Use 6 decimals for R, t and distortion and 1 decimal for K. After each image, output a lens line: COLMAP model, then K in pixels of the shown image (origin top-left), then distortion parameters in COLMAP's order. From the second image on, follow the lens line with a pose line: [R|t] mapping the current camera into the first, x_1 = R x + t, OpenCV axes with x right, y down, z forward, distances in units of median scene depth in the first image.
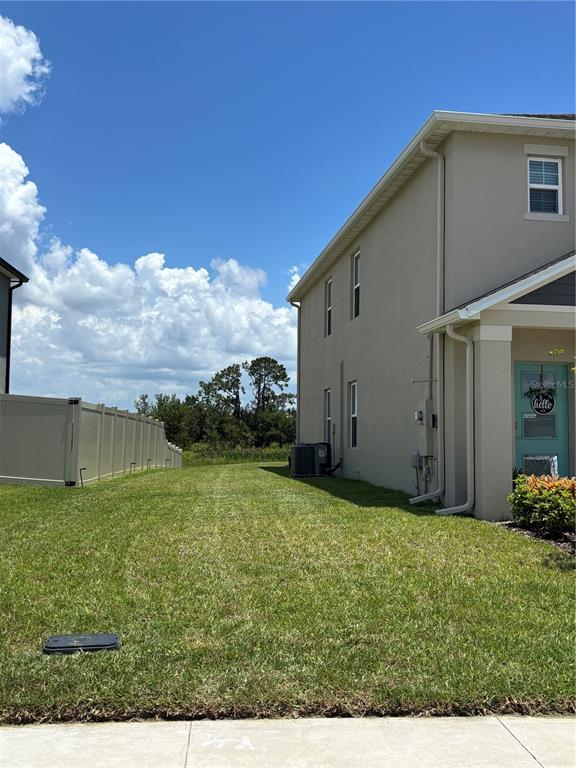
lens RADIAL K [[781.1, 0, 288.0], [0, 781.1, 384.0], [0, 0, 1]] dist [0.001243, 0.007314]
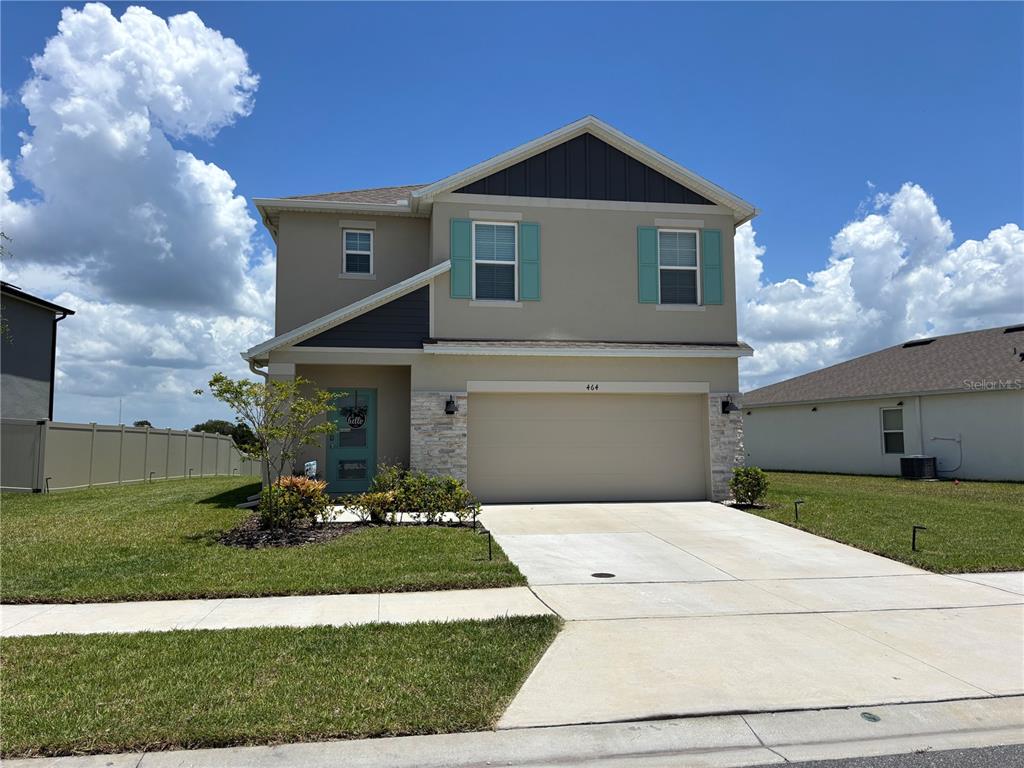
lens RADIAL K [[765.2, 0, 512.0], [0, 765.2, 384.0], [0, 0, 1]] dist [0.052664, -0.000869]
pose [[0.999788, -0.015242, 0.013817, 0.291805], [0.015352, 0.999851, -0.007875, -0.010797], [-0.013695, 0.008085, 0.999874, -0.142373]]
